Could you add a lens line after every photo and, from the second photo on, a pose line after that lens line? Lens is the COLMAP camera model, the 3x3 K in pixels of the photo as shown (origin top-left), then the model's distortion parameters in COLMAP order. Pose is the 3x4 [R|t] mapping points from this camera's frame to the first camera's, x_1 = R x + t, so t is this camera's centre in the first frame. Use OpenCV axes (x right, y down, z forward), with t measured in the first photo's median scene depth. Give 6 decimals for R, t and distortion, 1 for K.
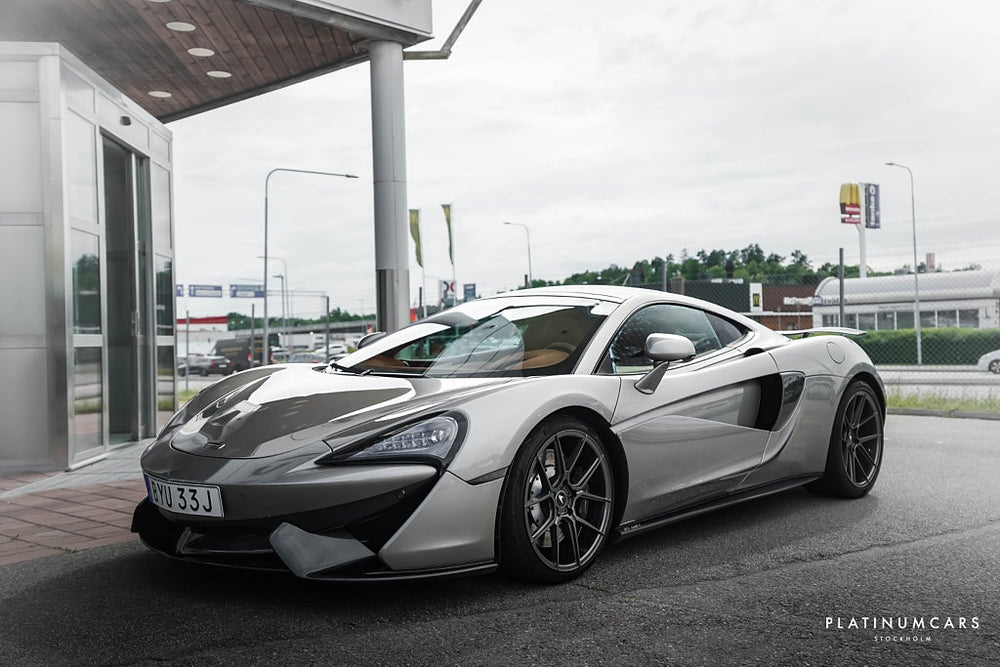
lens RADIAL K [[980.1, 0, 515.1], [0, 980.1, 335.2], [0, 0, 1]] dist [0.063170, 0.009780]
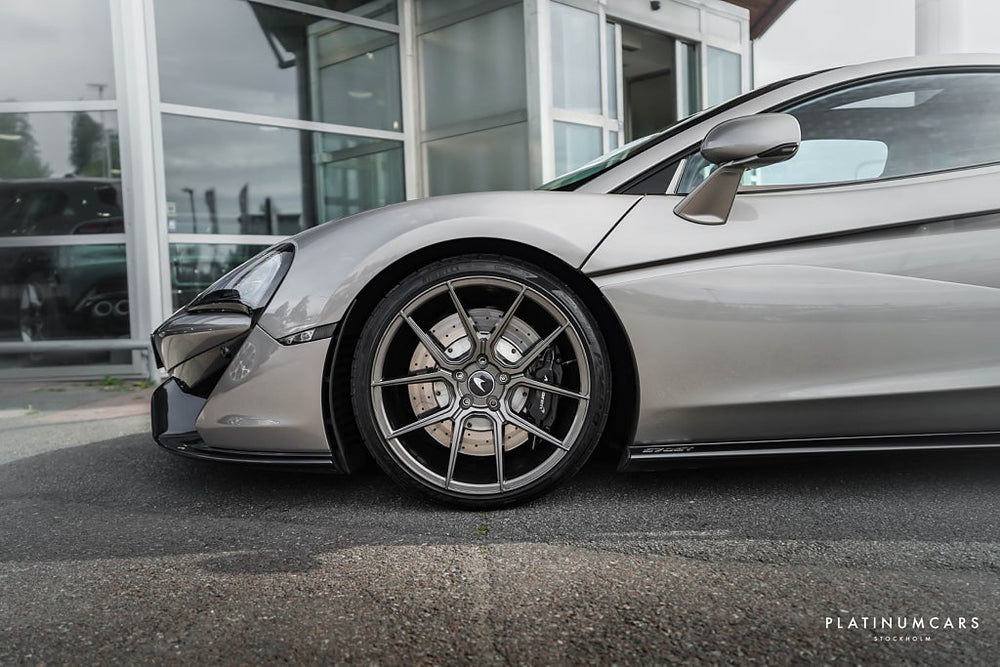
lens RADIAL K [[980.1, 0, 515.1], [0, 980.1, 335.2], [0, 0, 1]] dist [0.063170, 0.009780]
pose [[0.645903, 0.036063, -0.762567, 0.513232], [0.025093, 0.997341, 0.068420, 0.084544], [0.763007, -0.063328, 0.643280, 0.560690]]
